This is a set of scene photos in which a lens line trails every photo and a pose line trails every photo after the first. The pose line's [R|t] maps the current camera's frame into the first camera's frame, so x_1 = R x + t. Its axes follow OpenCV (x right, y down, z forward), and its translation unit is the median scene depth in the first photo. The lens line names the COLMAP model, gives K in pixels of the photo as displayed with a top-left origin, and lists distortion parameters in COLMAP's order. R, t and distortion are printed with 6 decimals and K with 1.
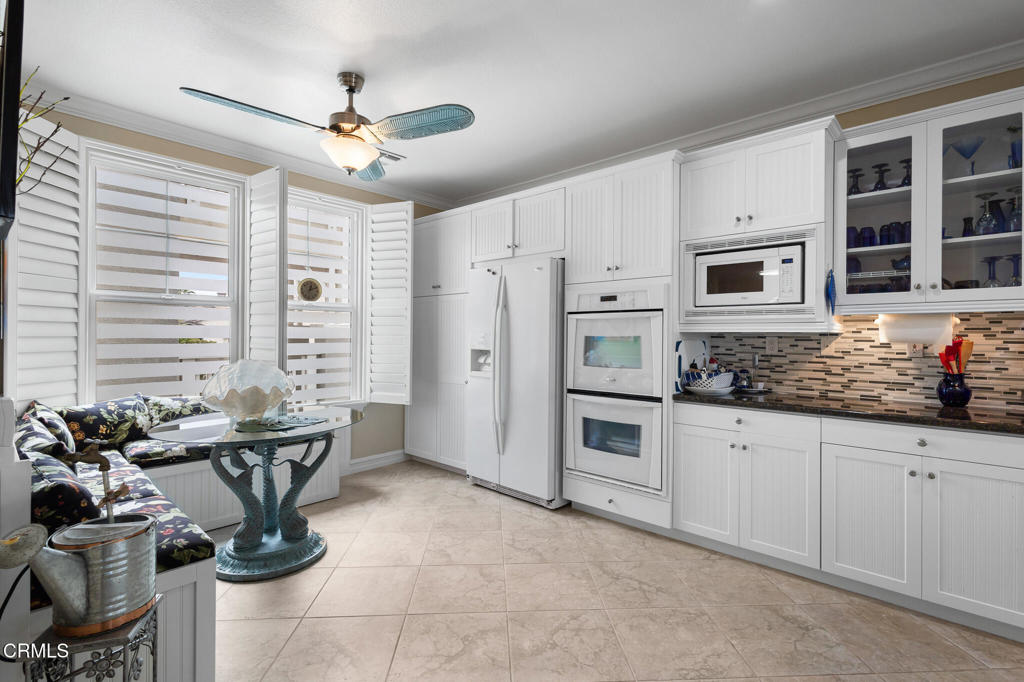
lens RADIAL K [[472.8, 0, 514.9], [0, 472.8, 336.8], [0, 0, 1]] dist [0.007896, -0.000576]
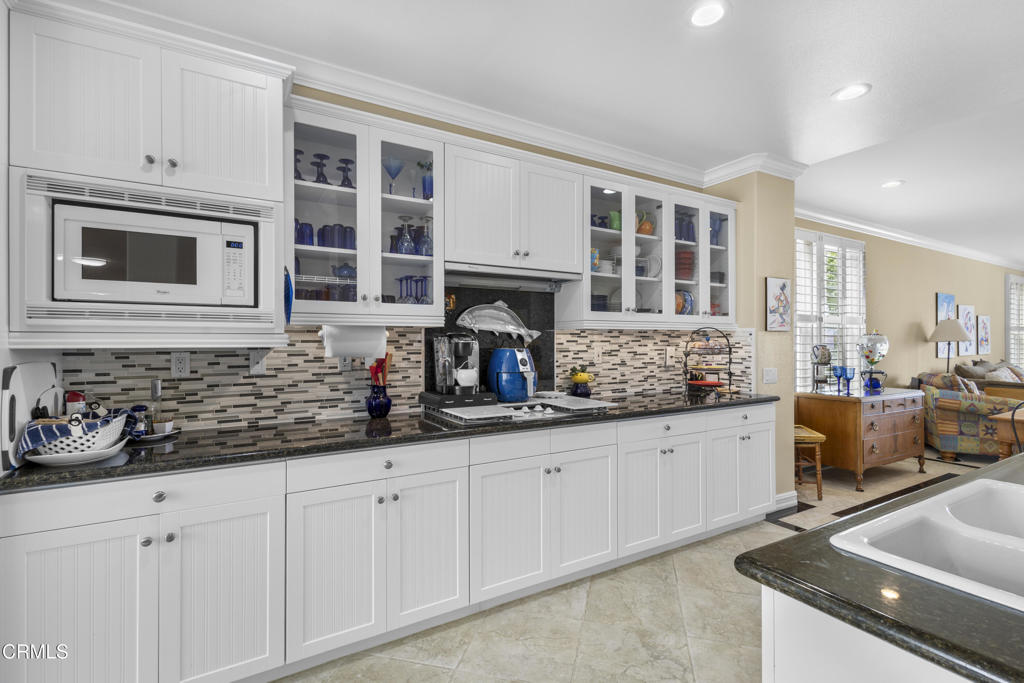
lens RADIAL K [[472.8, 0, 515.7], [0, 472.8, 340.6], [0, 0, 1]] dist [0.007896, -0.000576]
pose [[0.295122, -0.004974, 0.955447, 0.031829], [0.005821, 0.999977, 0.003407, -0.019089], [-0.955442, 0.004556, 0.295144, 0.384953]]
